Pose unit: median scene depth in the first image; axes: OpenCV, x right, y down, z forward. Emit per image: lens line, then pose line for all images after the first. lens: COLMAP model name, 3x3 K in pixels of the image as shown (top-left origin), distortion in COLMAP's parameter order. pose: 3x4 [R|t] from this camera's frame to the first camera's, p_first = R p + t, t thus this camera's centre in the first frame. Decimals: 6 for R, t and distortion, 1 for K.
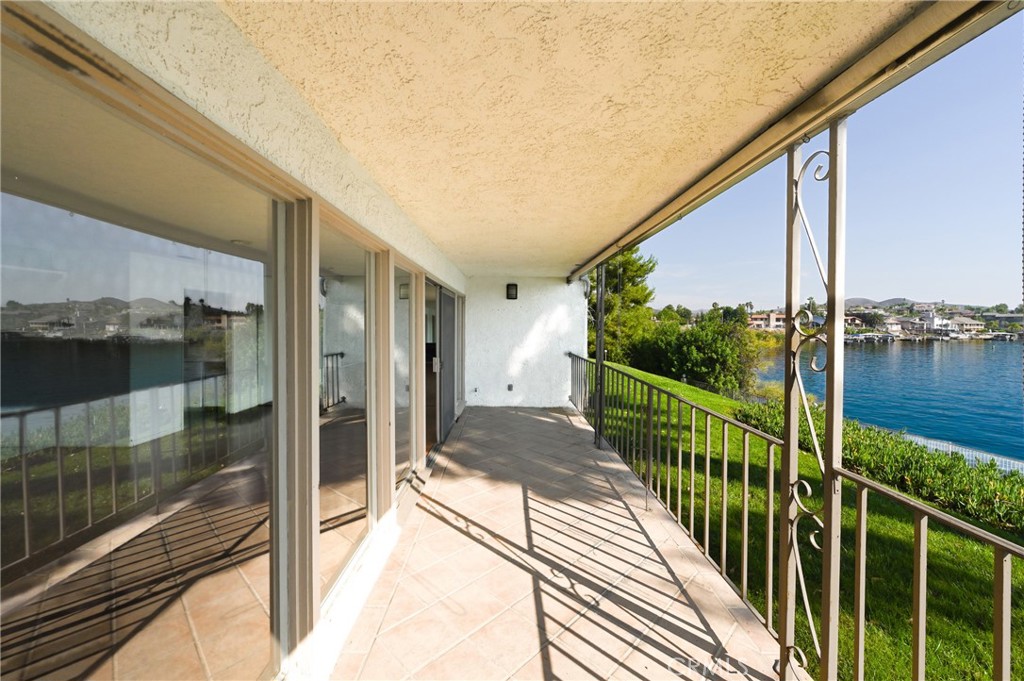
lens RADIAL K [[403.2, 0, 512.0], [0, 403.2, 340.5], [0, 0, 1]] dist [0.000190, 0.000022]
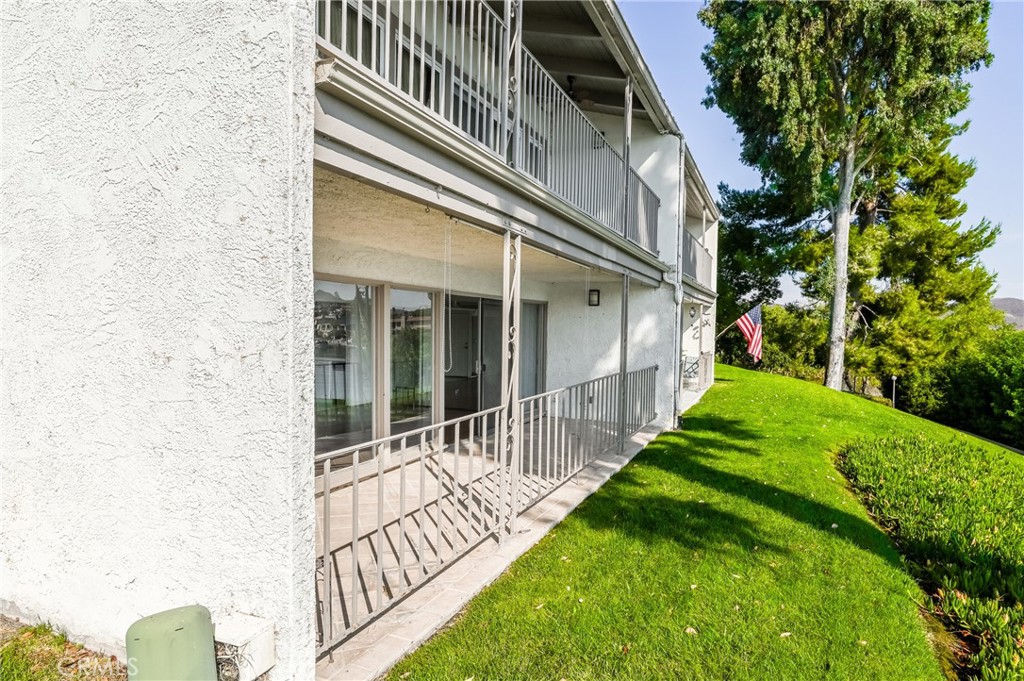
lens RADIAL K [[593.1, 0, 512.0], [0, 593.1, 340.5], [0, 0, 1]] dist [-0.000397, -0.000174]
pose [[0.904882, 0.018986, -0.425240, 0.112958], [-0.029322, 0.999412, -0.017773, 0.002406], [0.424652, 0.028551, 0.904906, -0.090736]]
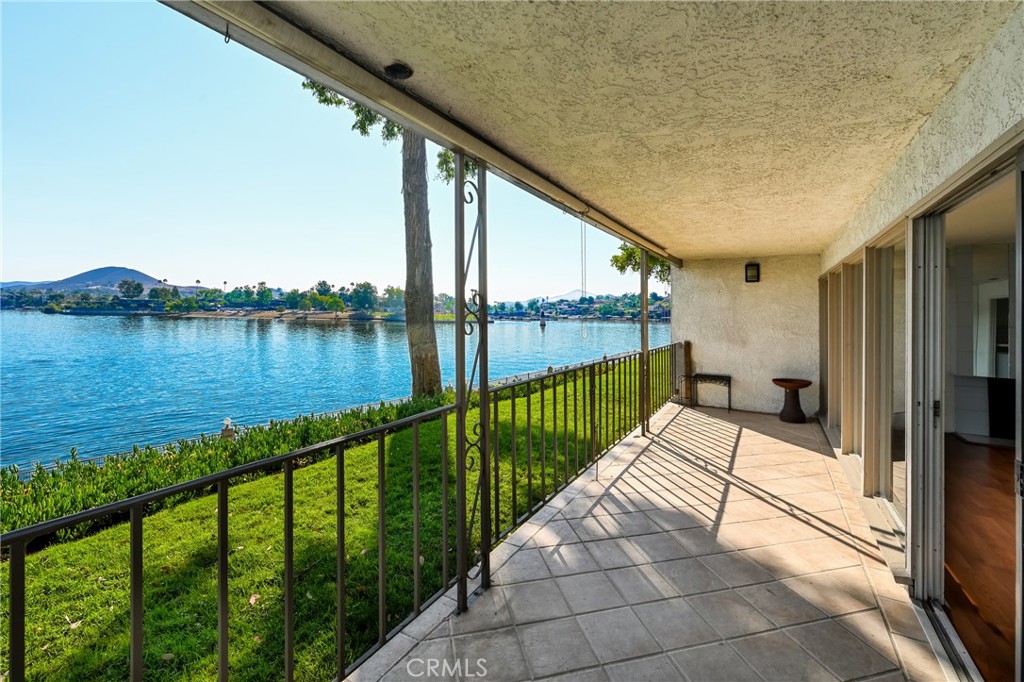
lens RADIAL K [[403.3, 0, 511.0], [0, 403.3, 306.3], [0, 0, 1]] dist [-0.000184, -0.000060]
pose [[-0.831729, -0.005104, 0.555158, -0.009296], [0.008730, 0.999714, 0.022271, -0.009346], [-0.555113, 0.023370, -0.831447, 0.251157]]
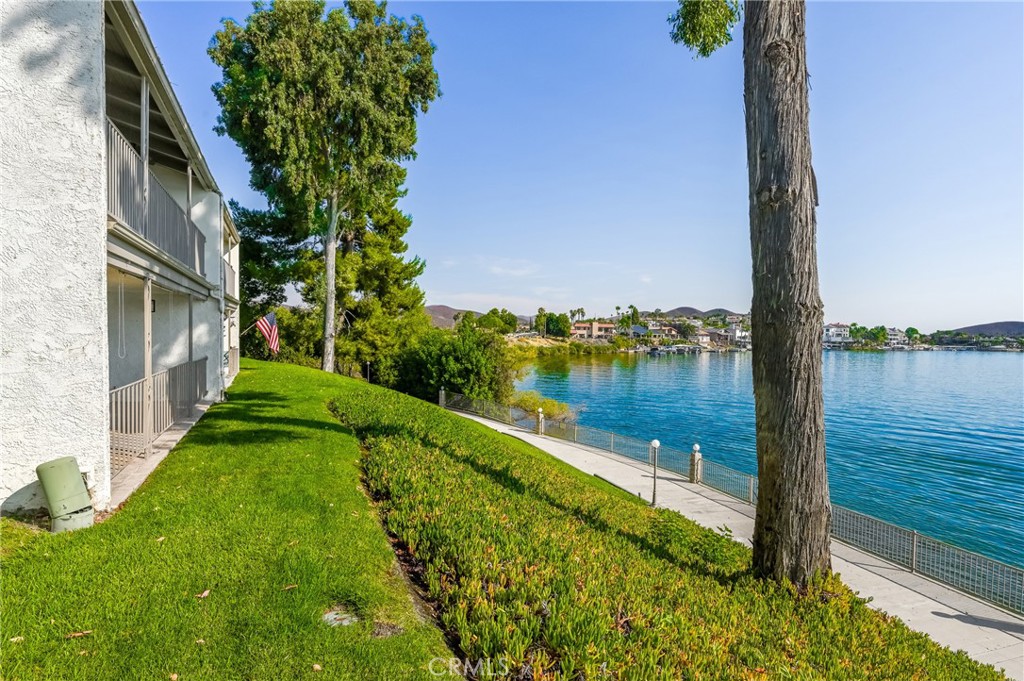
lens RADIAL K [[535.3, 0, 514.0], [0, 535.3, 363.8], [0, 0, 1]] dist [0.001673, 0.000064]
pose [[0.924345, -0.009459, 0.381441, 0.107307], [0.001668, 0.999783, 0.020751, 0.005443], [-0.381554, -0.018545, 0.924160, -0.233153]]
